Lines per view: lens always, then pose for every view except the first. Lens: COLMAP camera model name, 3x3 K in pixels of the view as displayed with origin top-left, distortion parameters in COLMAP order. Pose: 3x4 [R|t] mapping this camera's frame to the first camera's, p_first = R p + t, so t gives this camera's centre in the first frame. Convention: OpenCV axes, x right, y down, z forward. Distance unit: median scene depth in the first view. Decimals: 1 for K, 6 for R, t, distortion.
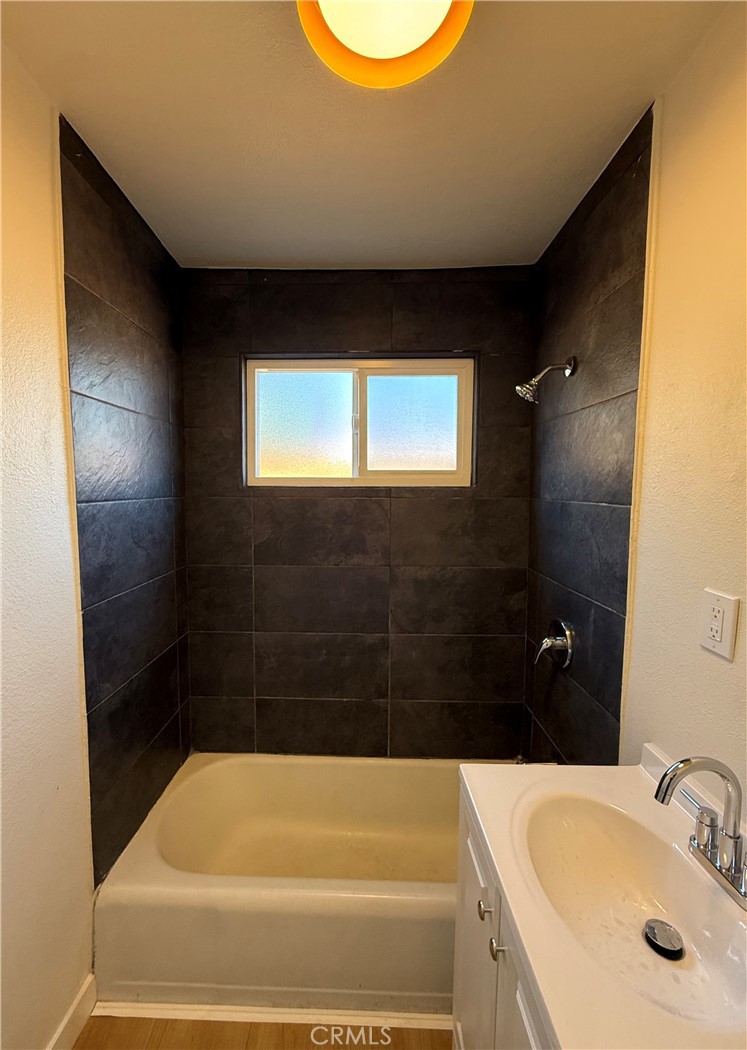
lens RADIAL K [[435.8, 0, 373.5], [0, 435.8, 525.0], [0, 0, 1]] dist [0.002558, -0.005396]
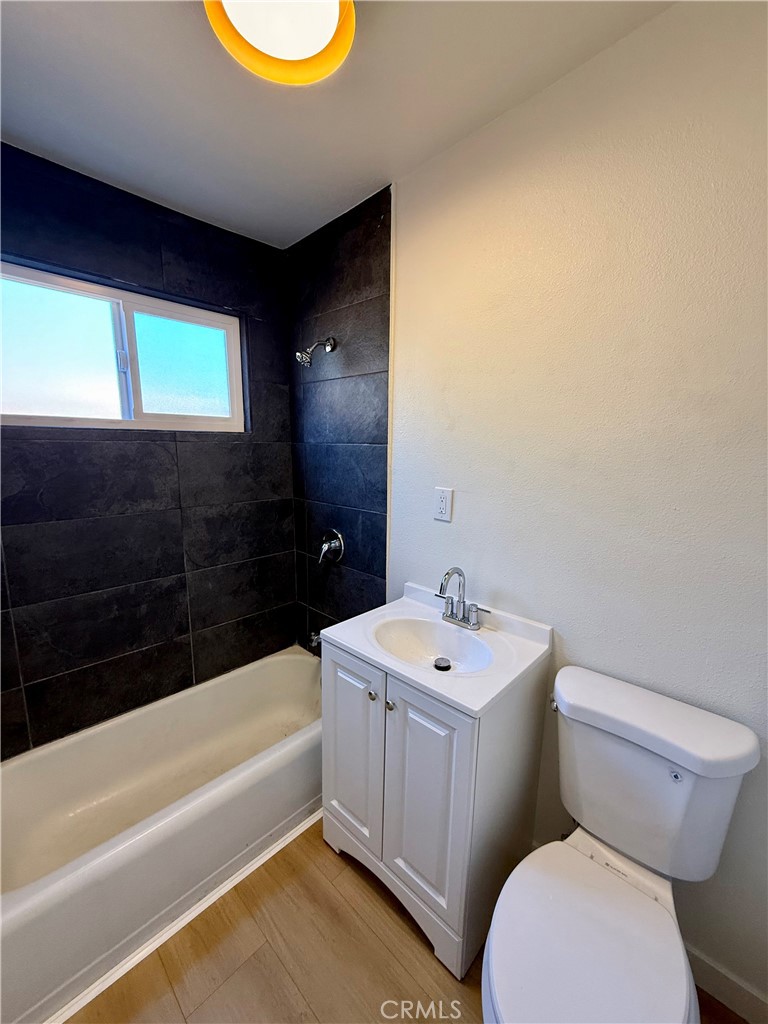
lens RADIAL K [[407.2, 0, 383.9], [0, 407.2, 513.6], [0, 0, 1]] dist [0.000310, 0.000048]
pose [[0.676911, -0.120599, 0.726118, -0.344967], [0.055459, 0.992039, 0.113064, 0.024300], [-0.733973, -0.036264, 0.678210, -0.012935]]
